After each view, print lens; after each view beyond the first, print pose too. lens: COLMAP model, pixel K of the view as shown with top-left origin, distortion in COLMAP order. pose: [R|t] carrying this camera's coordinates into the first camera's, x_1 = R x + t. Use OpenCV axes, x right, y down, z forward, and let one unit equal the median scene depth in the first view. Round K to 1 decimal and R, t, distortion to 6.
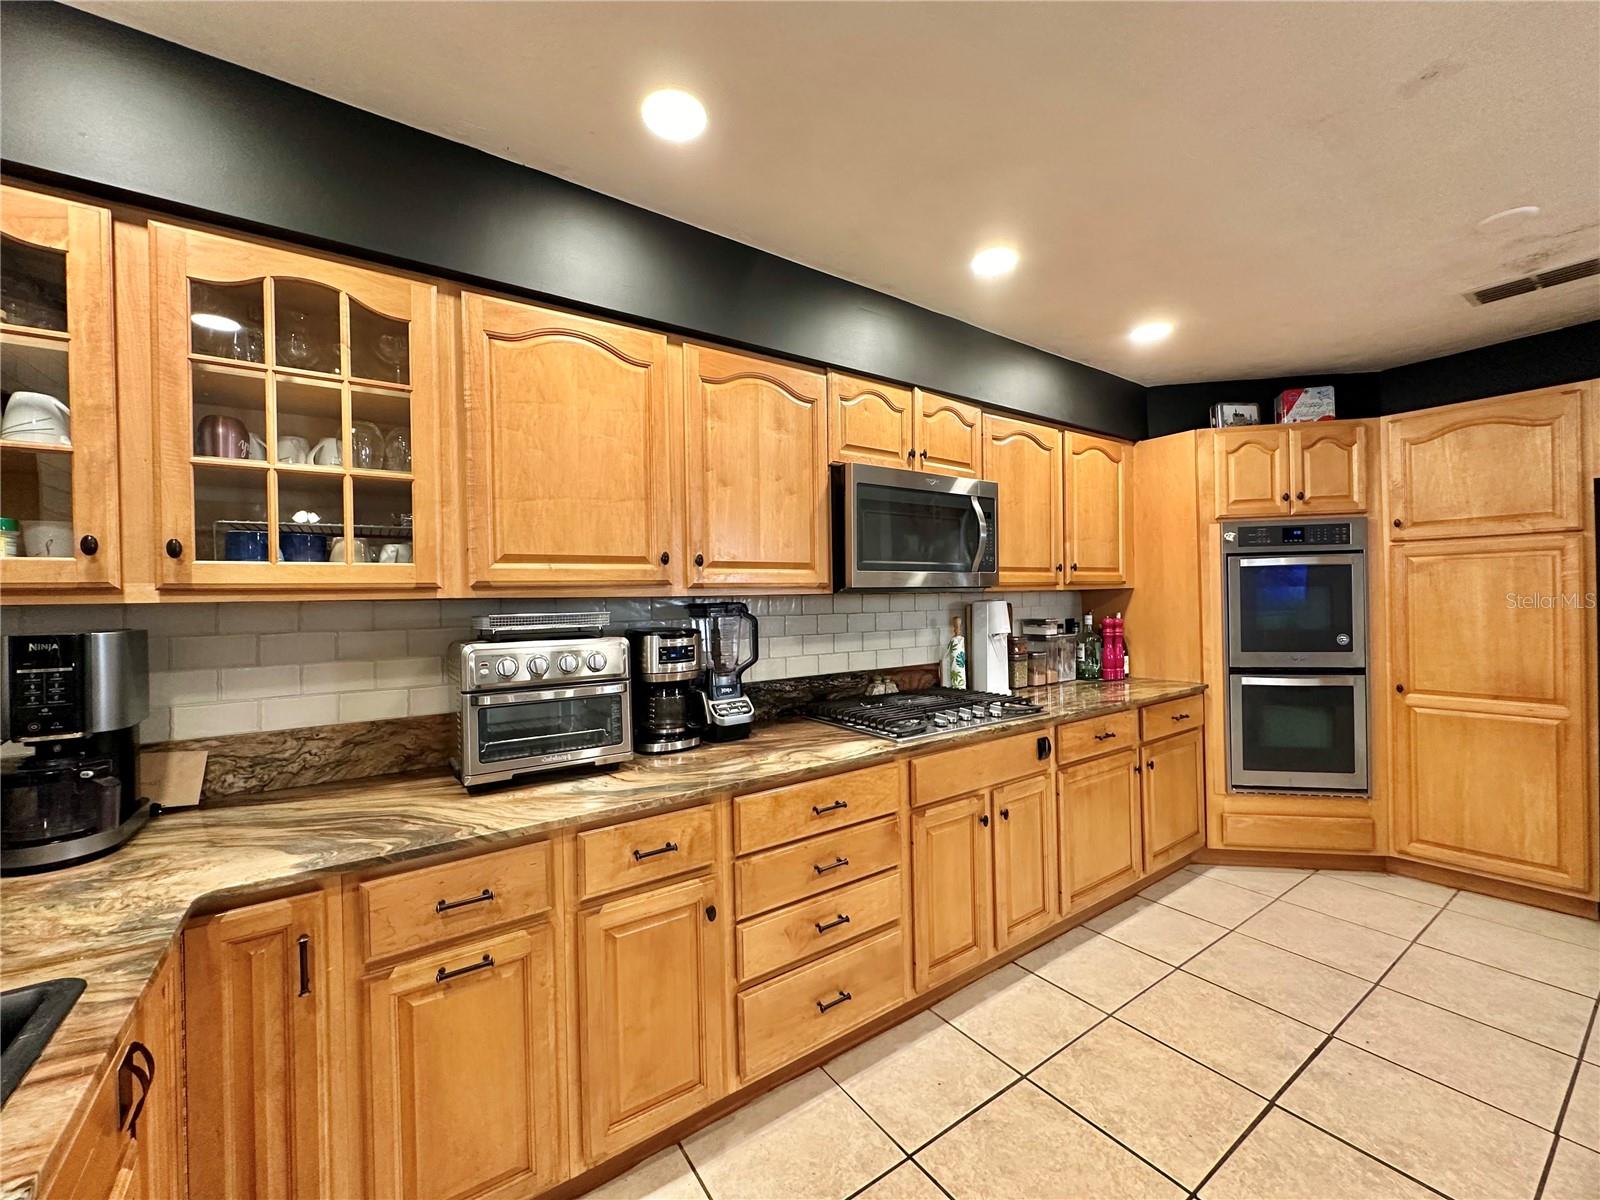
lens RADIAL K [[635.4, 0, 800.0], [0, 635.4, 600.0], [0, 0, 1]] dist [-0.002994, 0.000050]
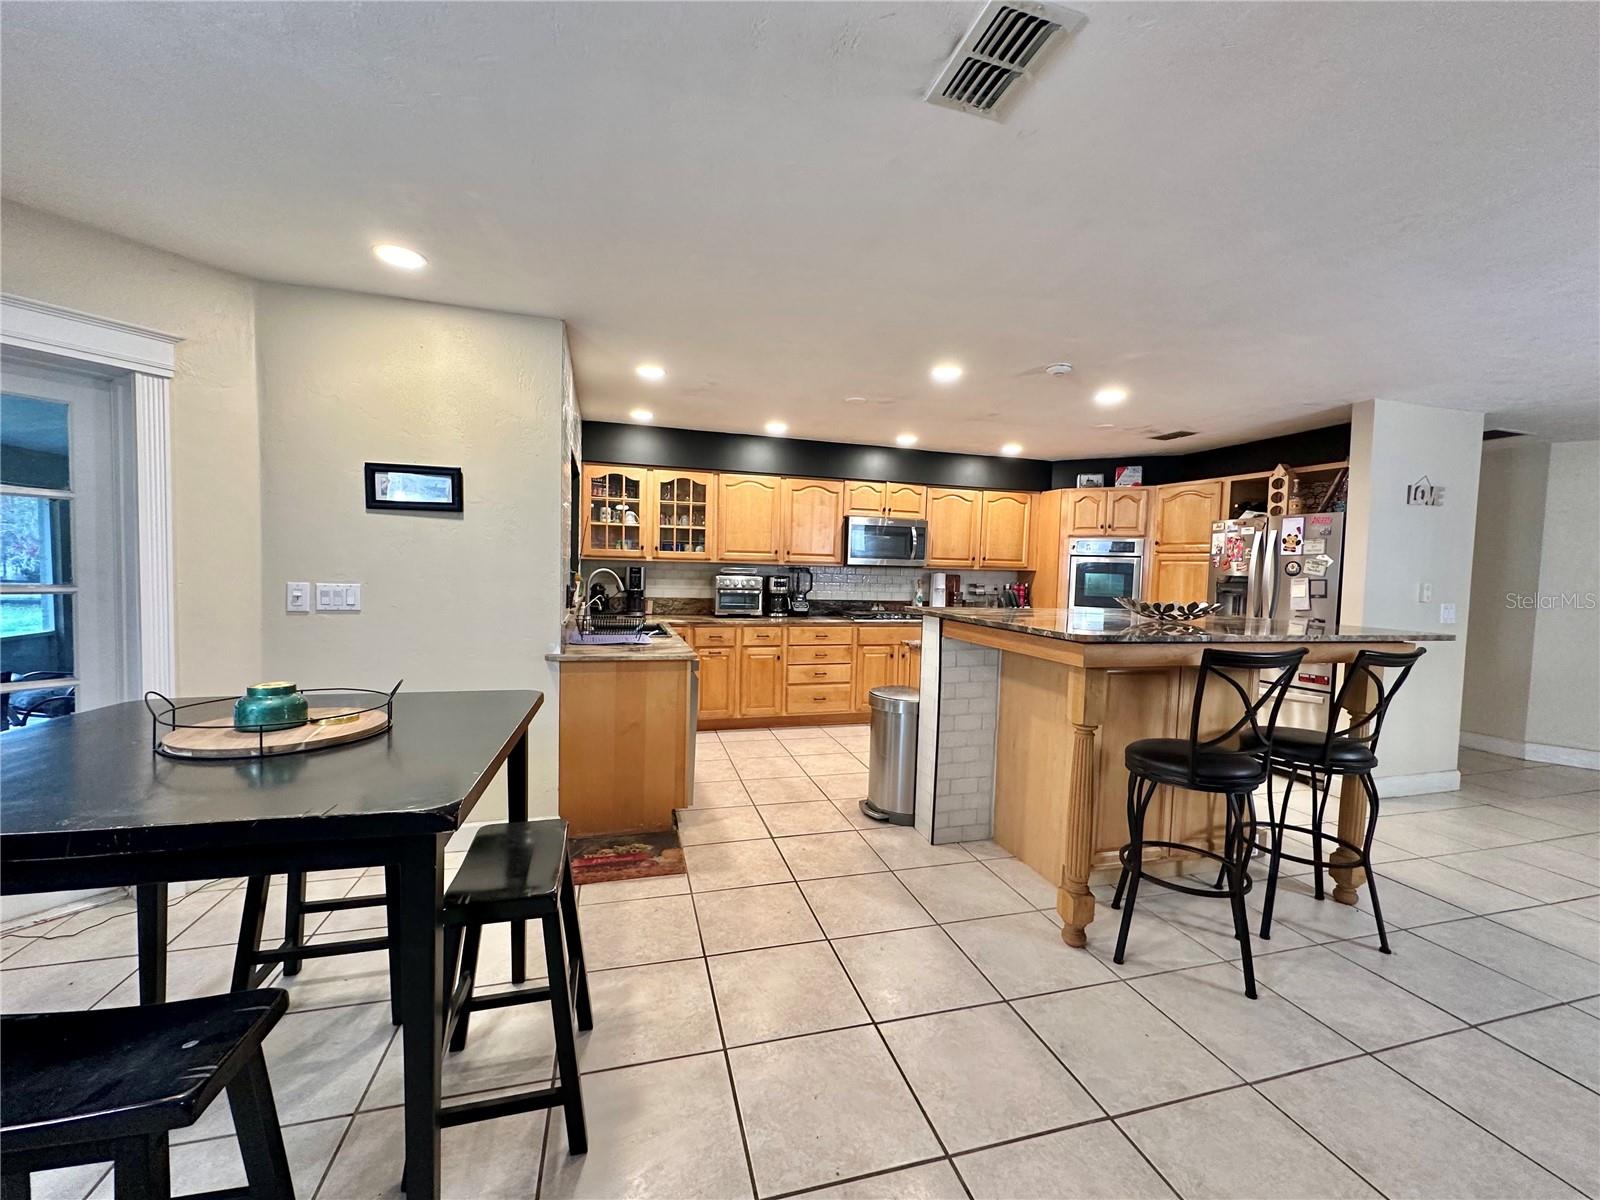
lens RADIAL K [[635.4, 0, 800.0], [0, 635.4, 600.0], [0, 0, 1]] dist [-0.002994, 0.000050]
pose [[0.945004, 0.063501, -0.320836, 0.890030], [-0.046274, 0.997062, 0.061047, -0.027552], [0.323769, -0.042843, 0.945166, -1.857216]]
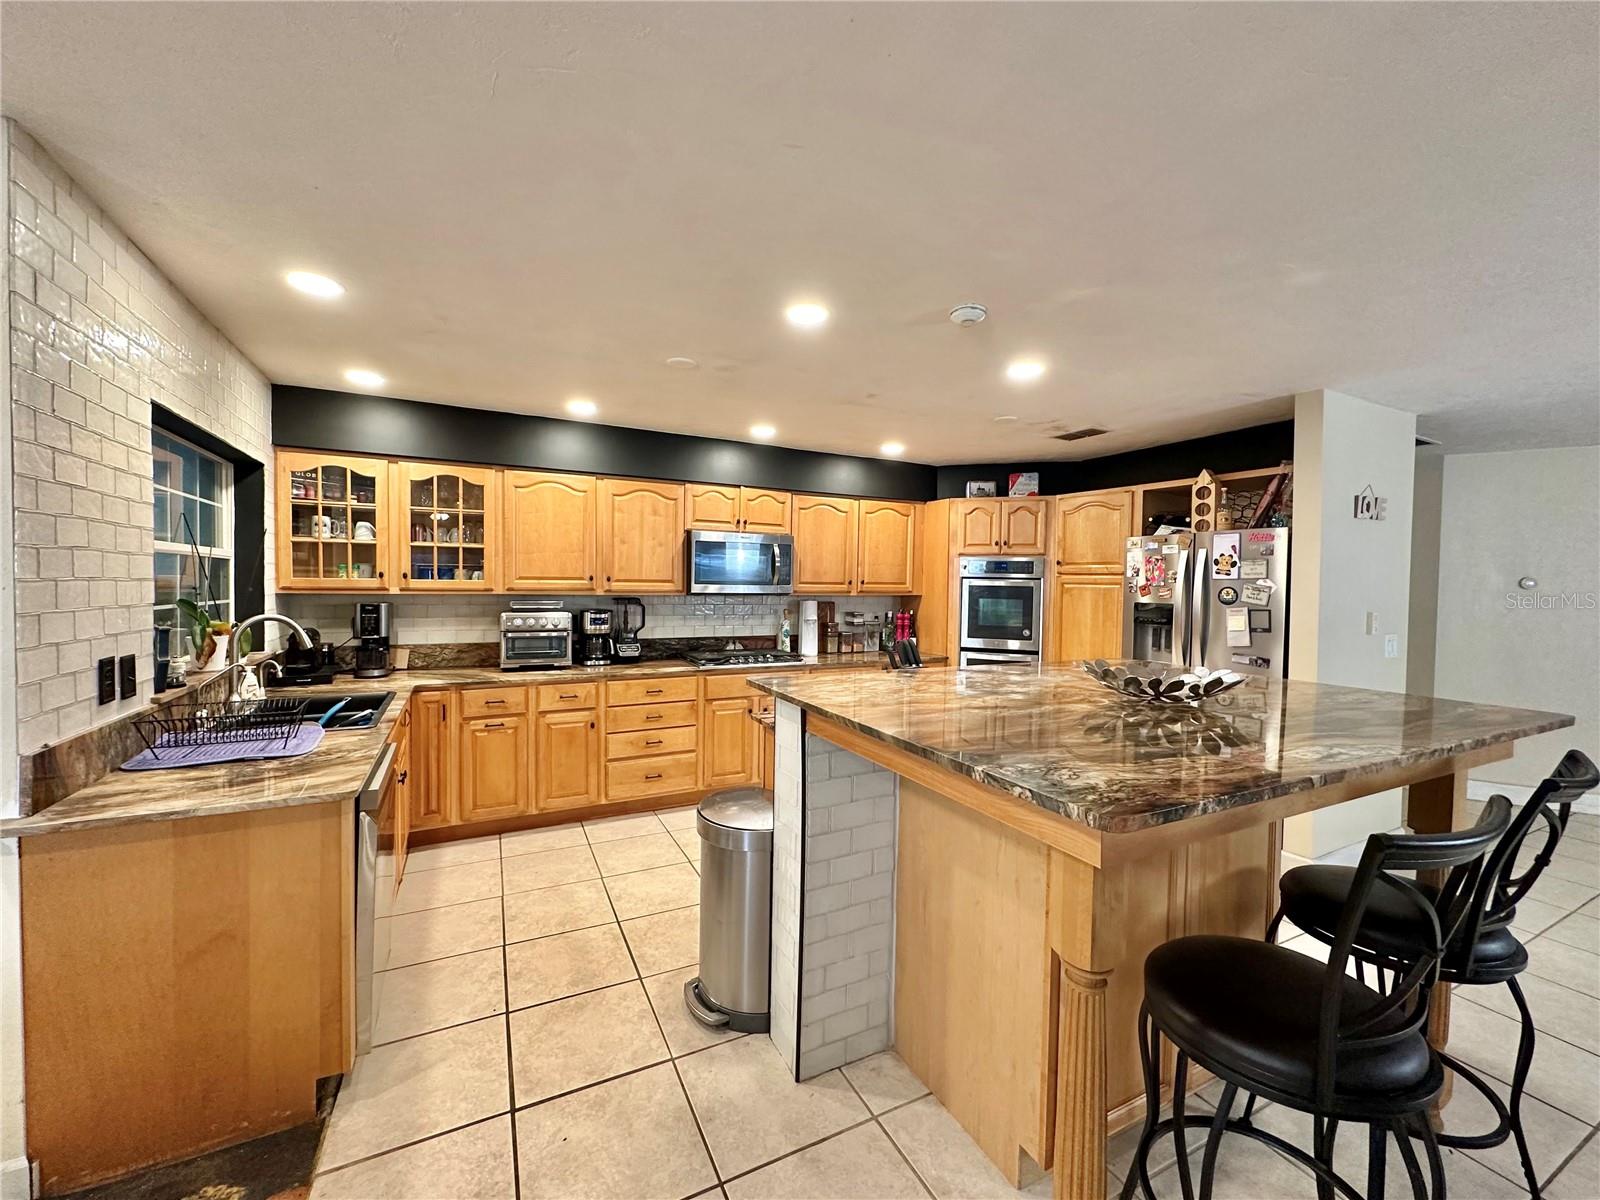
lens RADIAL K [[635.4, 0, 800.0], [0, 635.4, 600.0], [0, 0, 1]] dist [-0.002994, 0.000050]
pose [[0.989793, 0.039933, -0.136804, 0.830187], [-0.035792, 0.998828, 0.032595, -0.088395], [0.137945, -0.027366, 0.990062, -1.123064]]
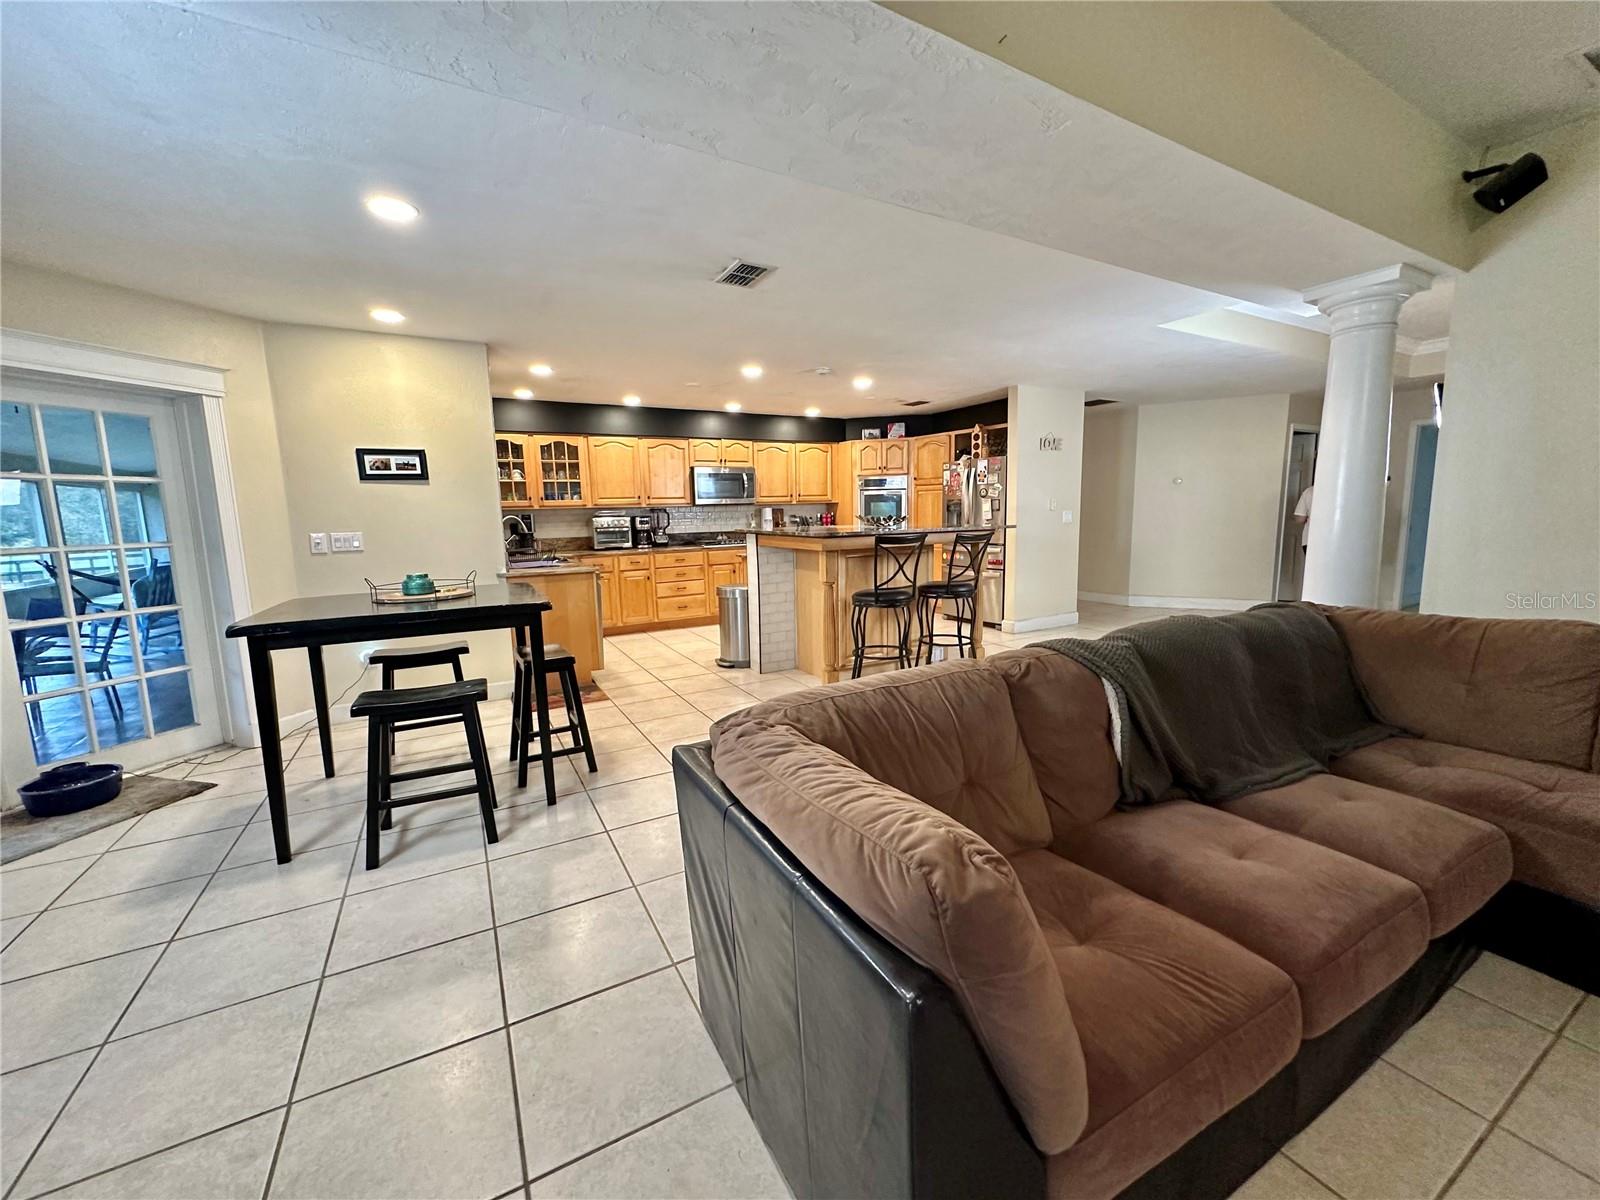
lens RADIAL K [[635.4, 0, 800.0], [0, 635.4, 600.0], [0, 0, 1]] dist [-0.002994, 0.000050]
pose [[0.995347, 0.012826, -0.095501, 1.160143], [0.001416, 0.989047, 0.147592, -0.015773], [0.096348, -0.147040, 0.984427, -2.859634]]
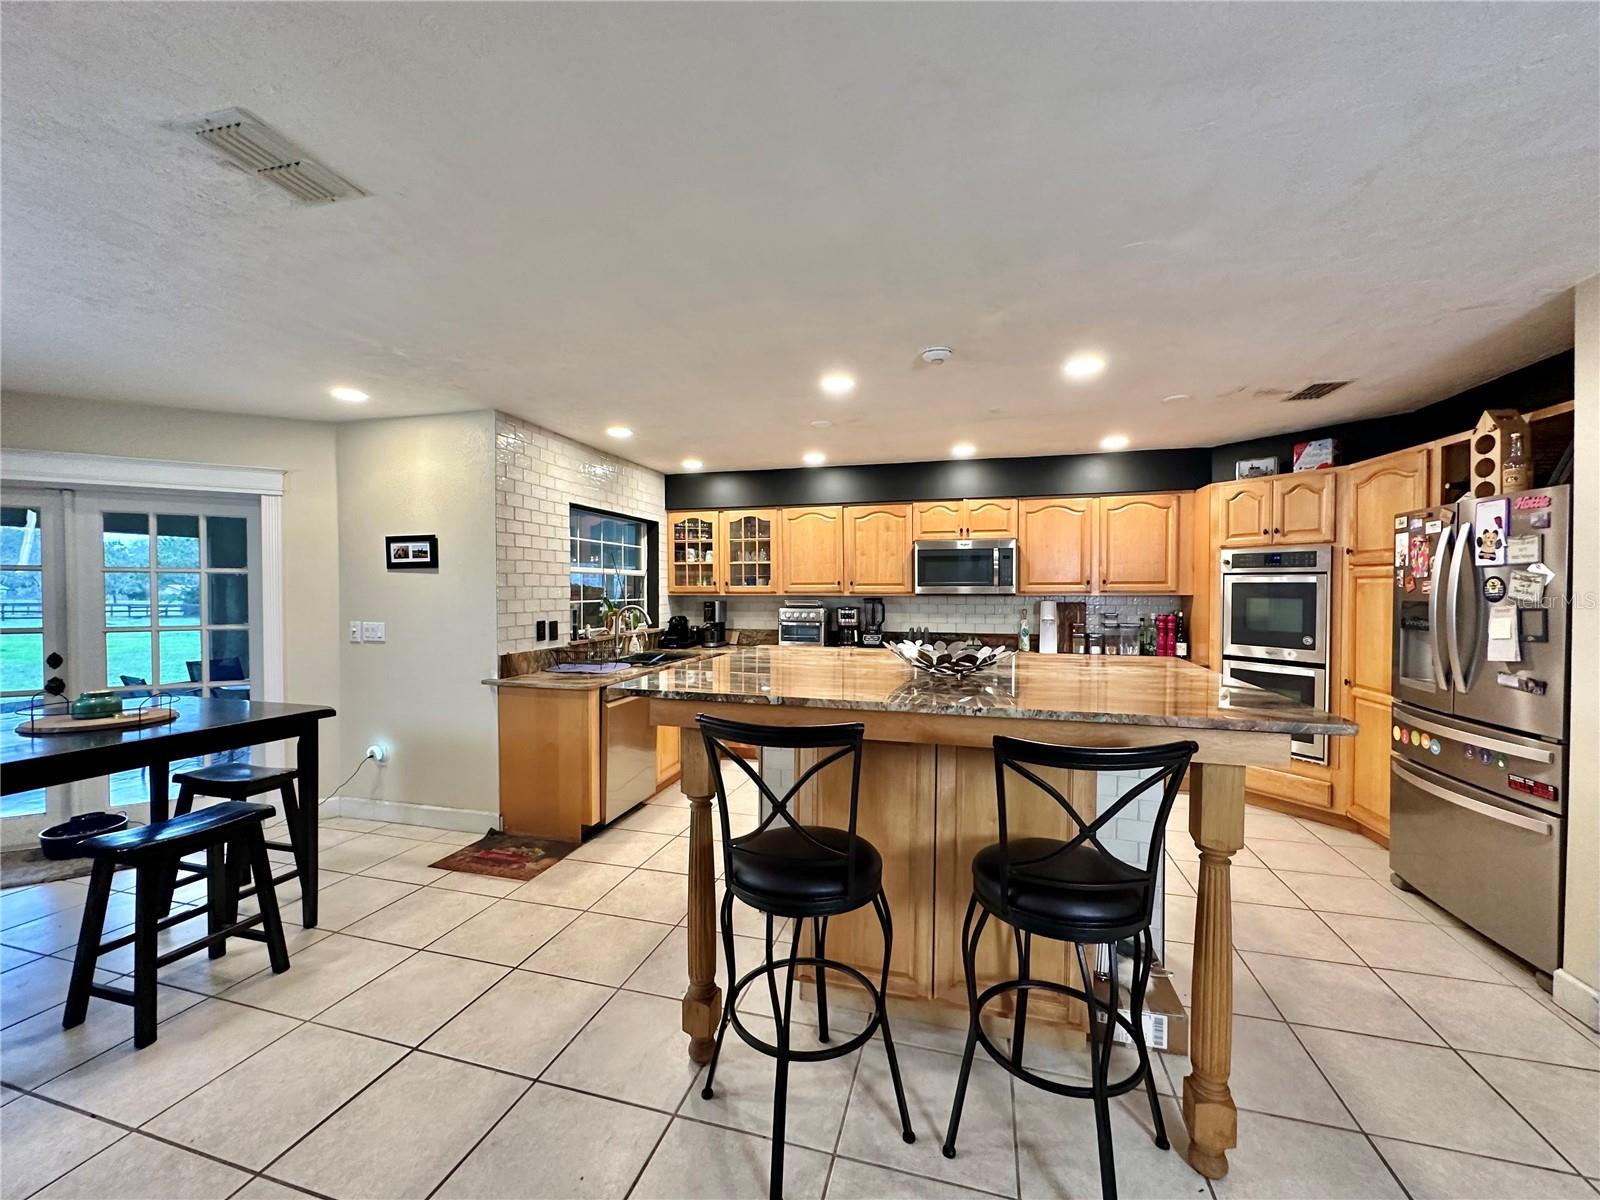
lens RADIAL K [[635.4, 0, 800.0], [0, 635.4, 600.0], [0, 0, 1]] dist [-0.002994, 0.000050]
pose [[0.639355, 0.035794, -0.768078, 1.956454], [-0.010479, 0.999229, 0.037843, -0.097172], [0.768840, -0.016146, 0.639237, -1.034257]]
